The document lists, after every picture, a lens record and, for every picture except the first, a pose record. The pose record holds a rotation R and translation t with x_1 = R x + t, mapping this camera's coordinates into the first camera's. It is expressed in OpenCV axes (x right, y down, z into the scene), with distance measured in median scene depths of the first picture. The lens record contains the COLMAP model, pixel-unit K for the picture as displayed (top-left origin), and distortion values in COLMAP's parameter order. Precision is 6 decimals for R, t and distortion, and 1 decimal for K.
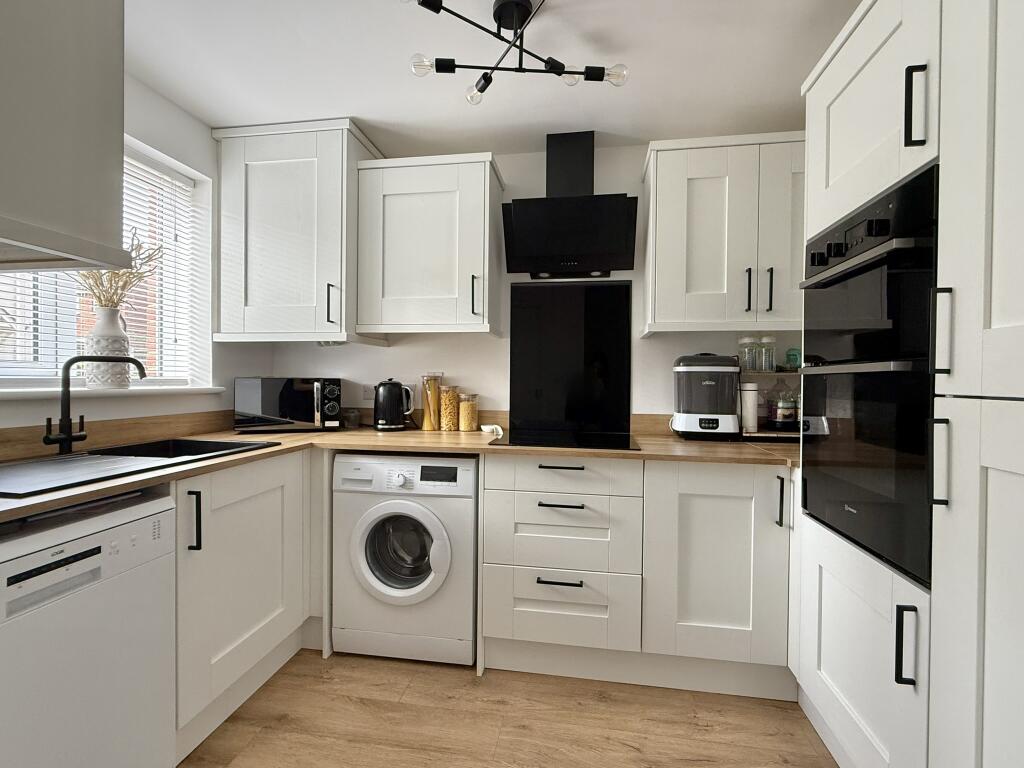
lens RADIAL K [[477.4, 0, 509.3], [0, 477.4, 384.0], [0, 0, 1]] dist [-0.000078, -0.001924]
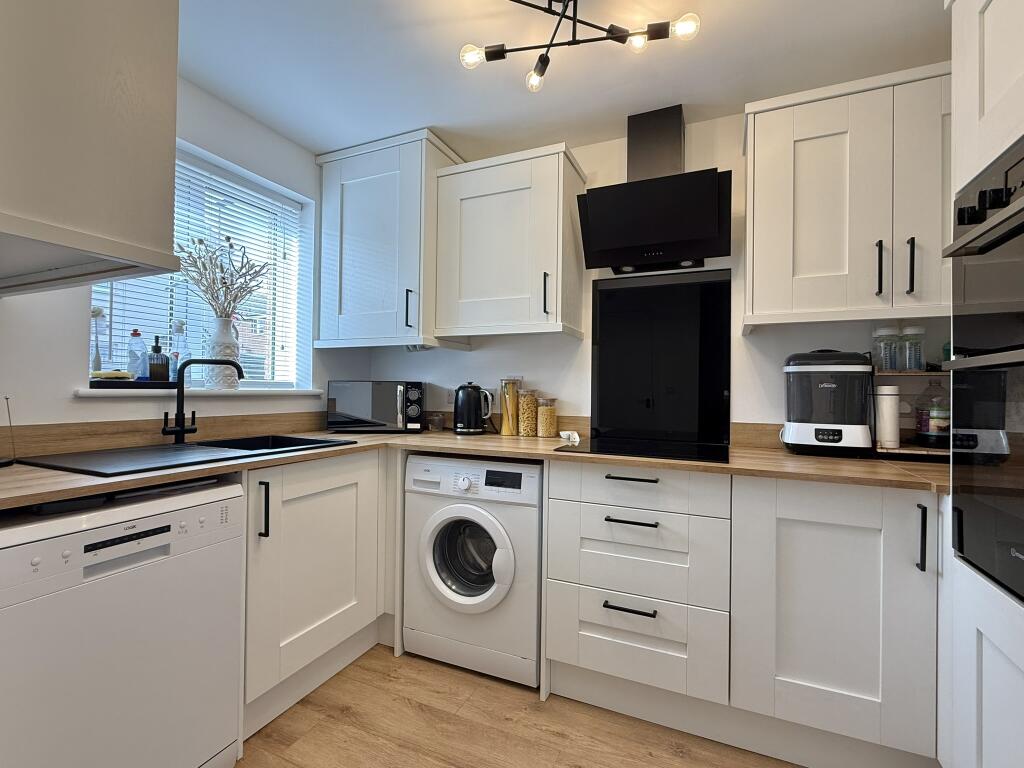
lens RADIAL K [[477.4, 0, 512.5], [0, 477.4, 385.0], [0, 0, 1]] dist [-0.000078, -0.001924]
pose [[0.964777, -0.000404, -0.263068, 0.123127], [-0.005655, 0.999736, -0.022273, 0.020256], [0.263007, 0.022976, 0.964520, 0.077371]]
